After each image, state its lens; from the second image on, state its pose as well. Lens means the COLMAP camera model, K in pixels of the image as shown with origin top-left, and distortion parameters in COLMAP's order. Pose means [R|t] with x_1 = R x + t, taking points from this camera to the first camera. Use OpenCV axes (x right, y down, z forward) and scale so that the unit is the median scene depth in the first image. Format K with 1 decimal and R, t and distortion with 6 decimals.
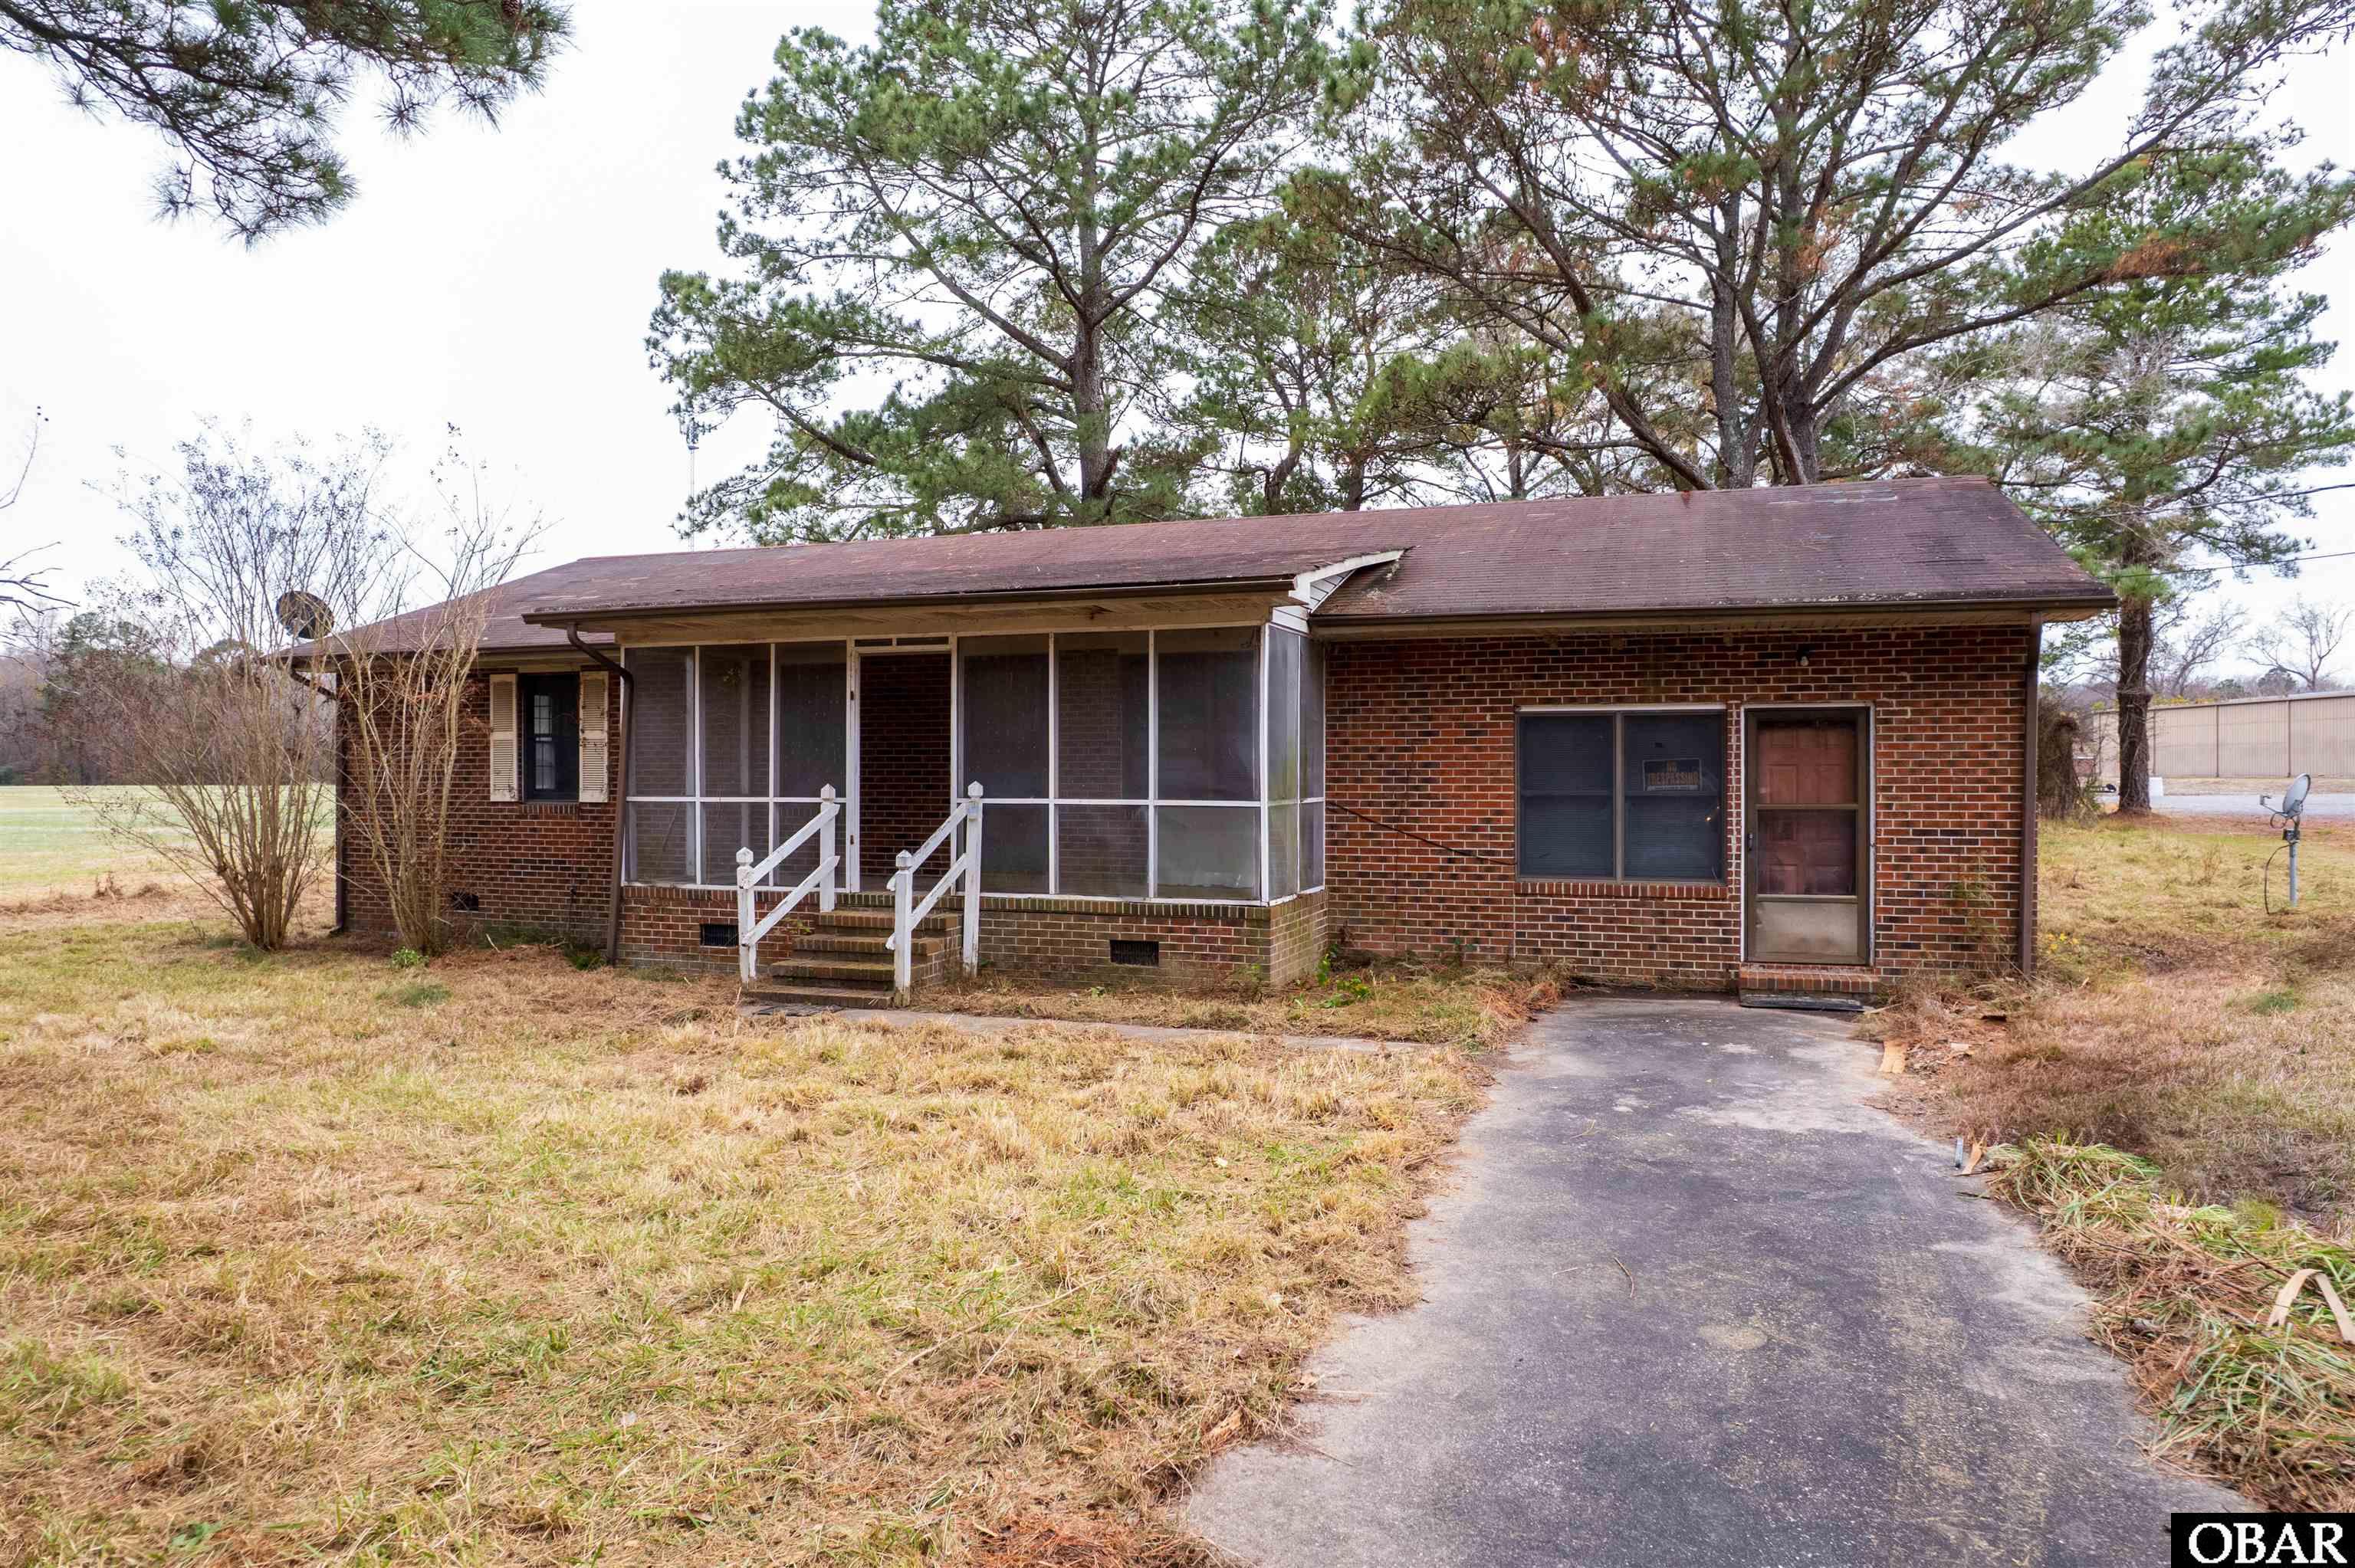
lens RADIAL K [[1474.5, 0, 1193.0], [0, 1474.5, 774.3], [0, 0, 1]] dist [-0.067529, 0.048339]
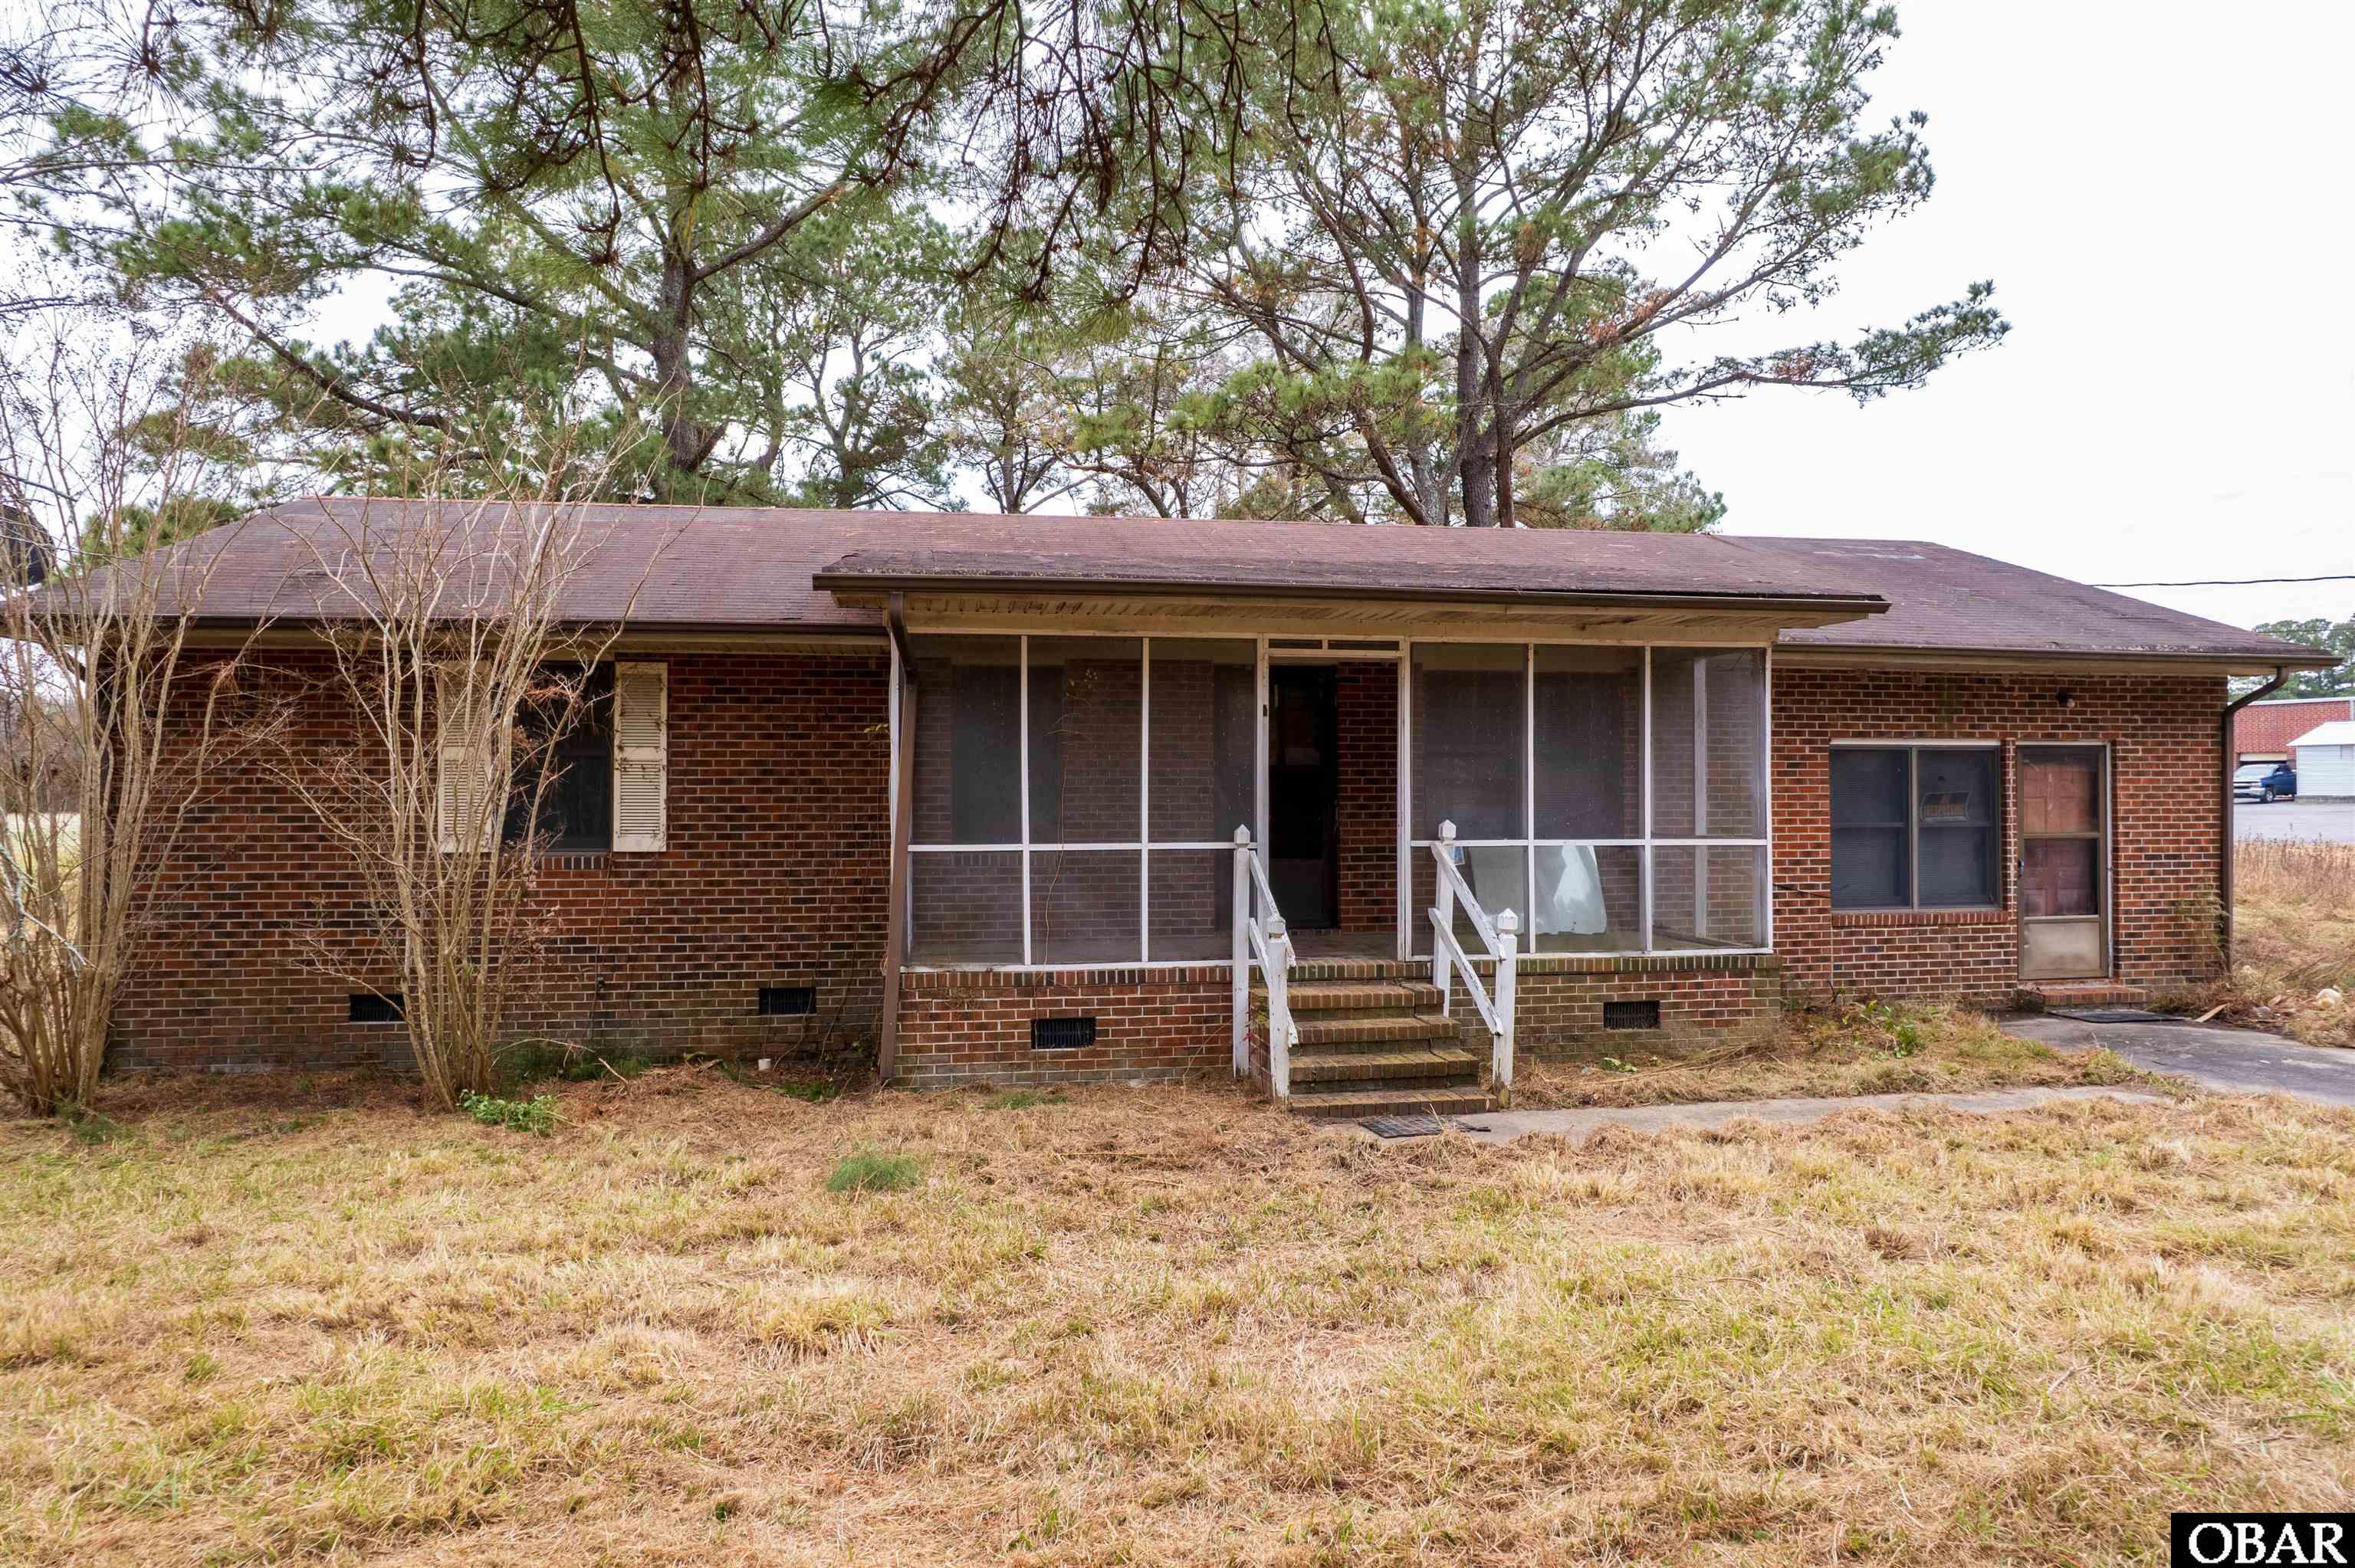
lens RADIAL K [[1474.5, 0, 1193.0], [0, 1474.5, 774.3], [0, 0, 1]] dist [-0.067529, 0.048339]
pose [[0.879925, 0.005146, 0.475084, -0.645420], [0.001526, 0.999906, -0.013657, -0.009547], [-0.475110, 0.012743, 0.879834, 0.339418]]
